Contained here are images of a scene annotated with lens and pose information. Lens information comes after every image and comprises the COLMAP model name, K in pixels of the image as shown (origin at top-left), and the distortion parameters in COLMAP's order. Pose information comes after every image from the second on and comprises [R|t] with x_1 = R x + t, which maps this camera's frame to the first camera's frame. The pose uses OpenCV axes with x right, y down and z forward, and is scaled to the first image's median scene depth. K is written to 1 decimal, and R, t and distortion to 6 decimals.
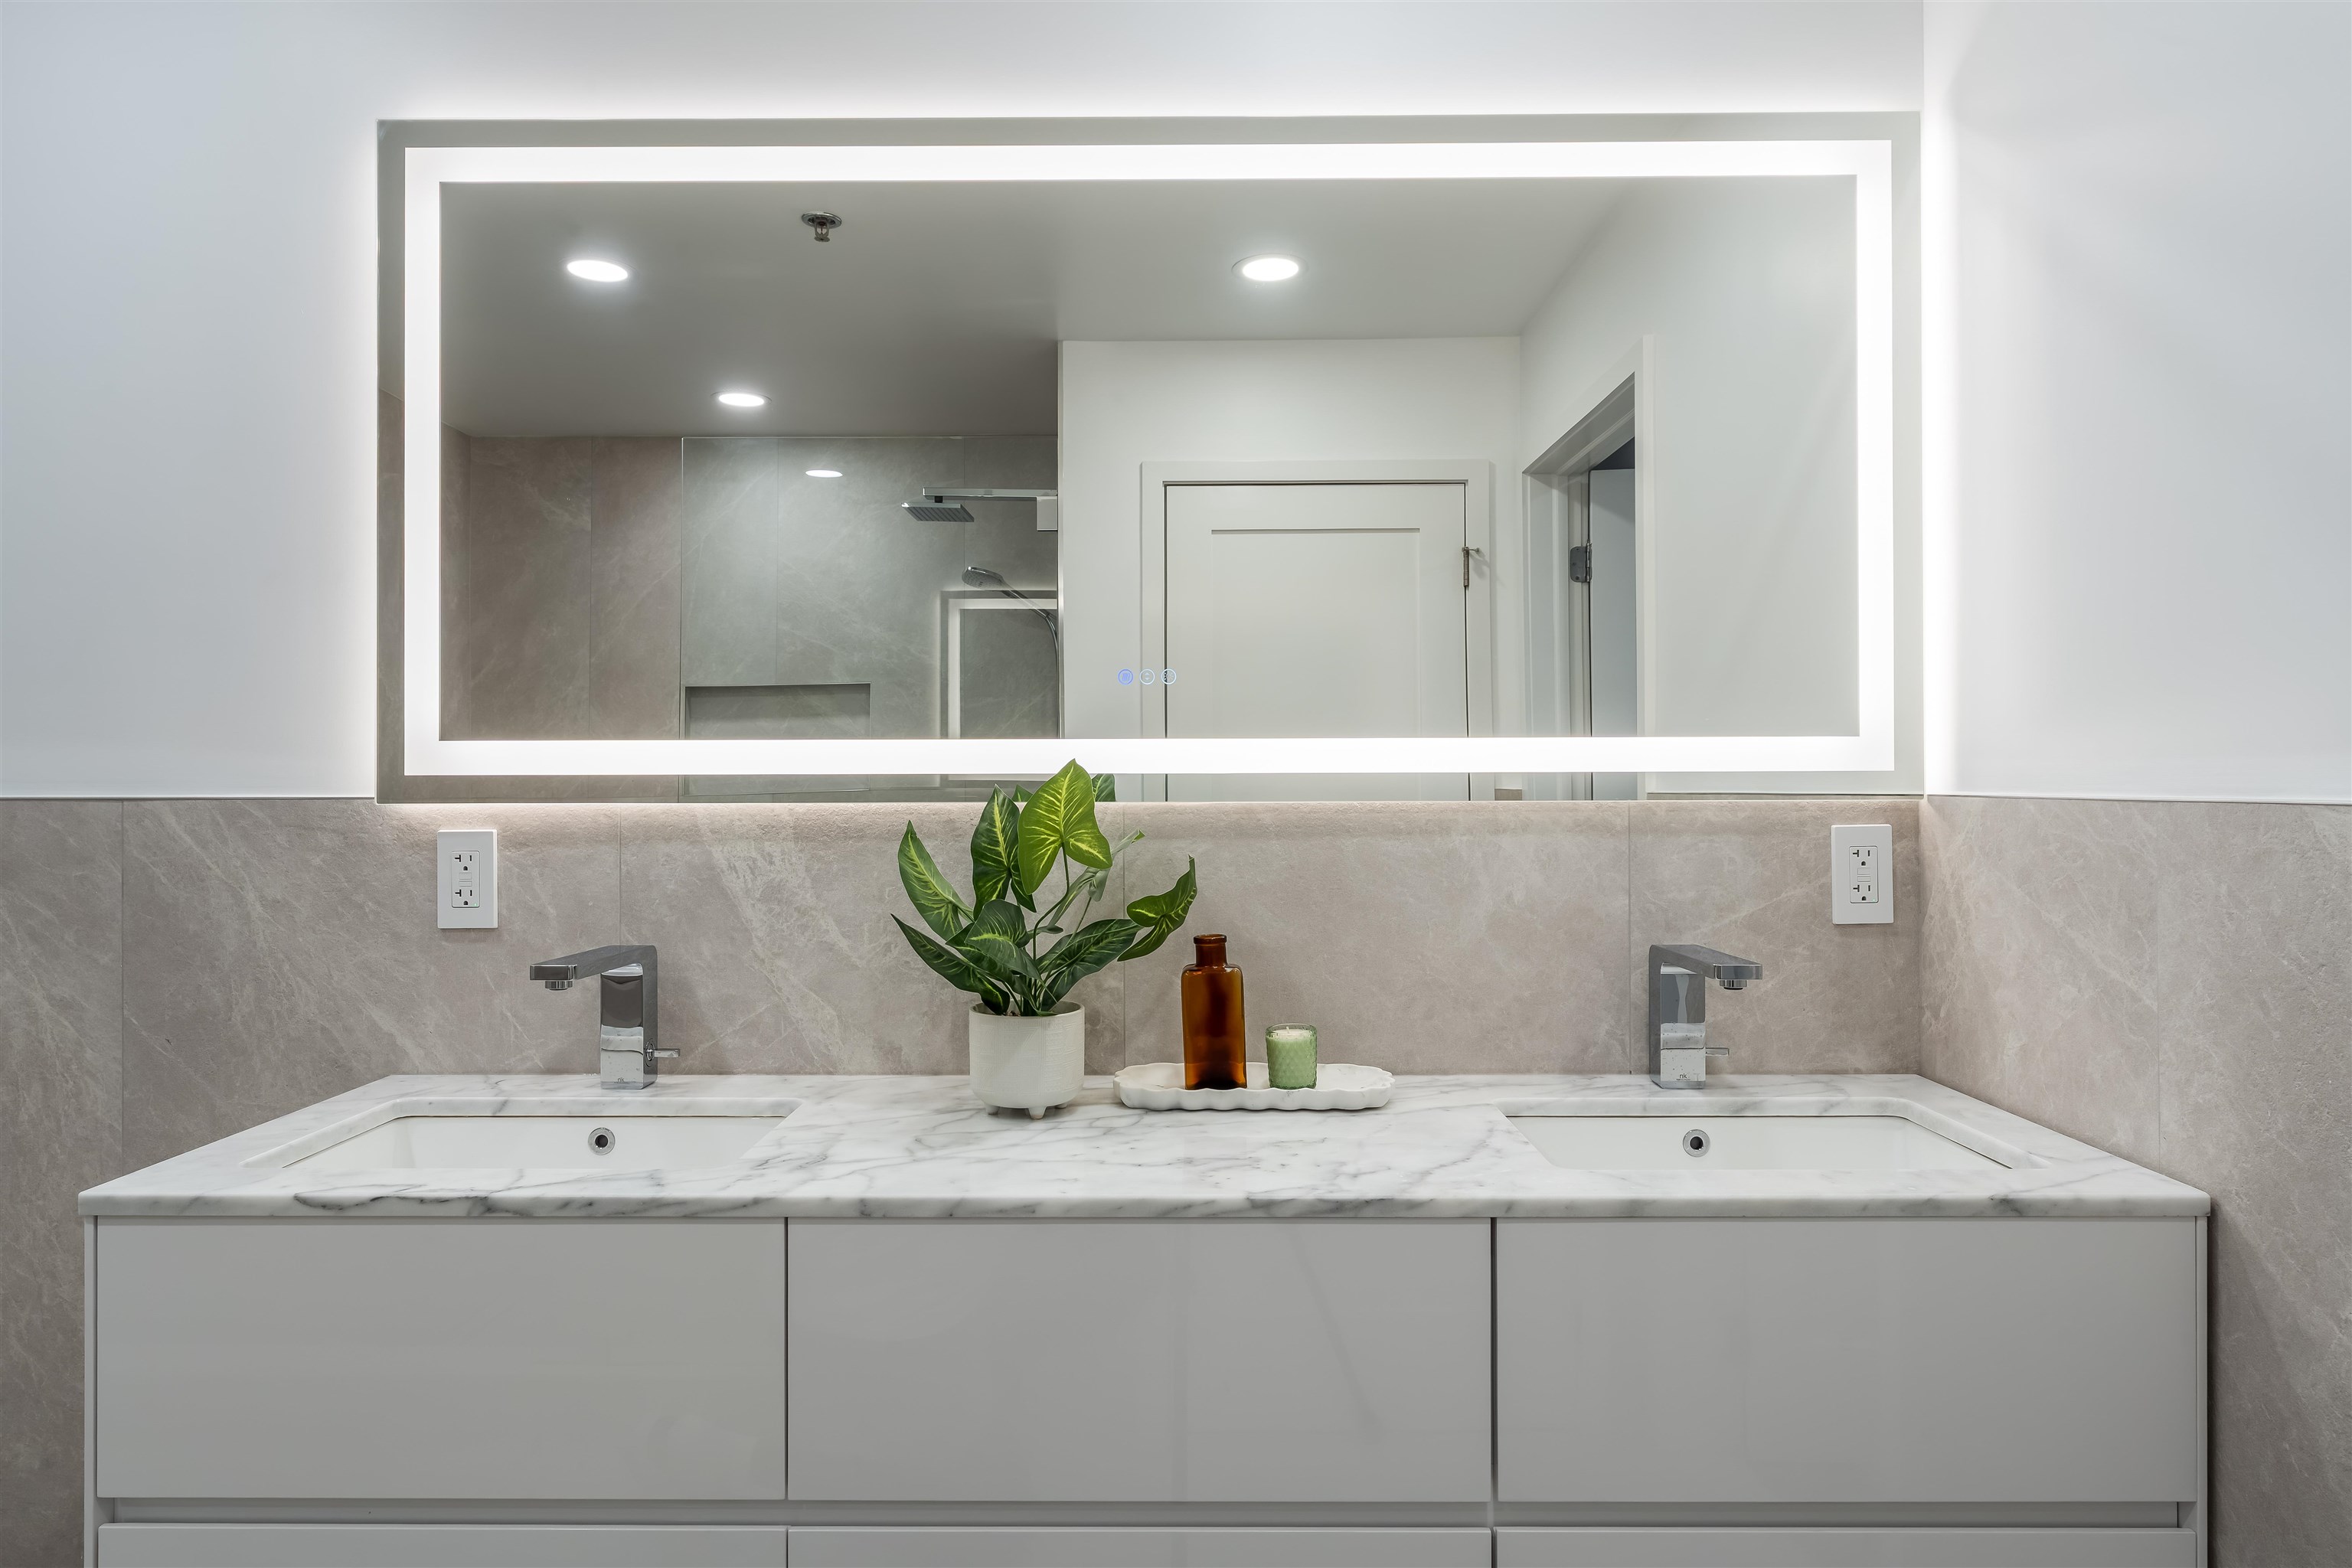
lens RADIAL K [[1450.2, 0, 1171.7], [0, 1450.2, 782.8], [0, 0, 1]] dist [0.006433, -0.011541]
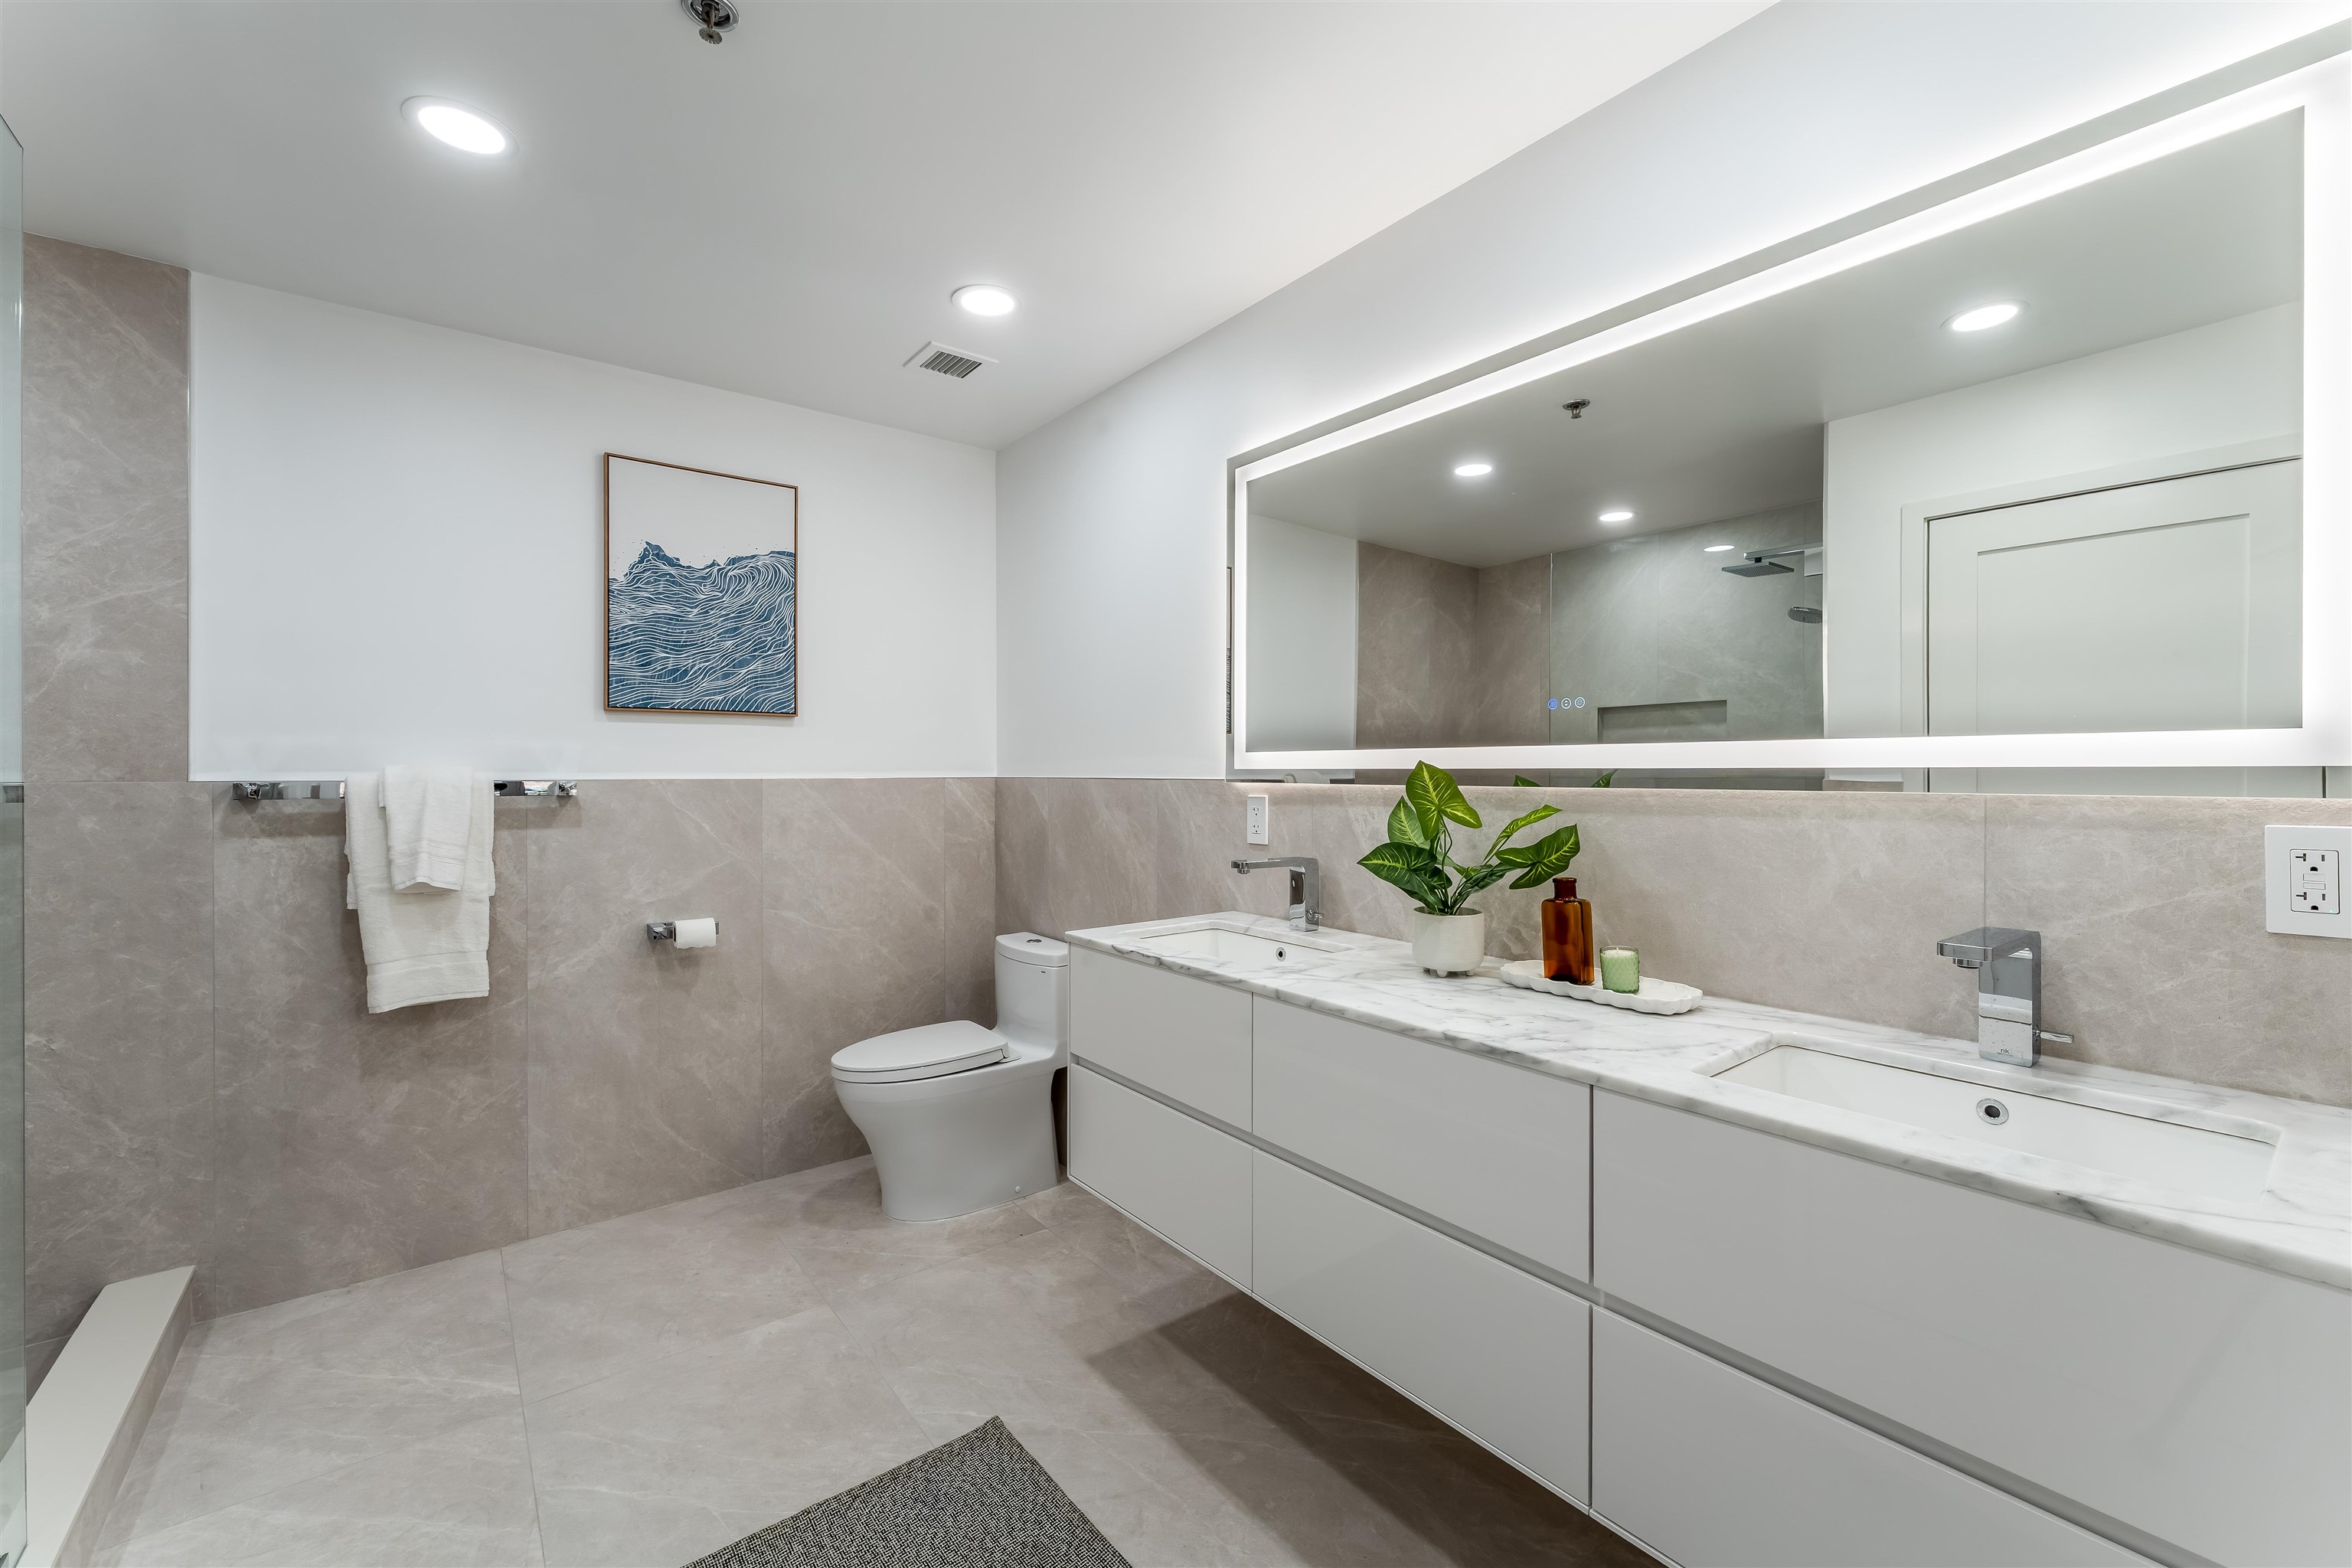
lens RADIAL K [[943.8, 0, 1147.4], [0, 943.8, 771.6], [0, 0, 1]] dist [-0.004642, 0.001060]
pose [[0.610312, 0.003639, -0.792153, 0.488951], [-0.002672, 0.999993, 0.002535, -0.004227], [0.792157, 0.000570, 0.610318, 0.070133]]
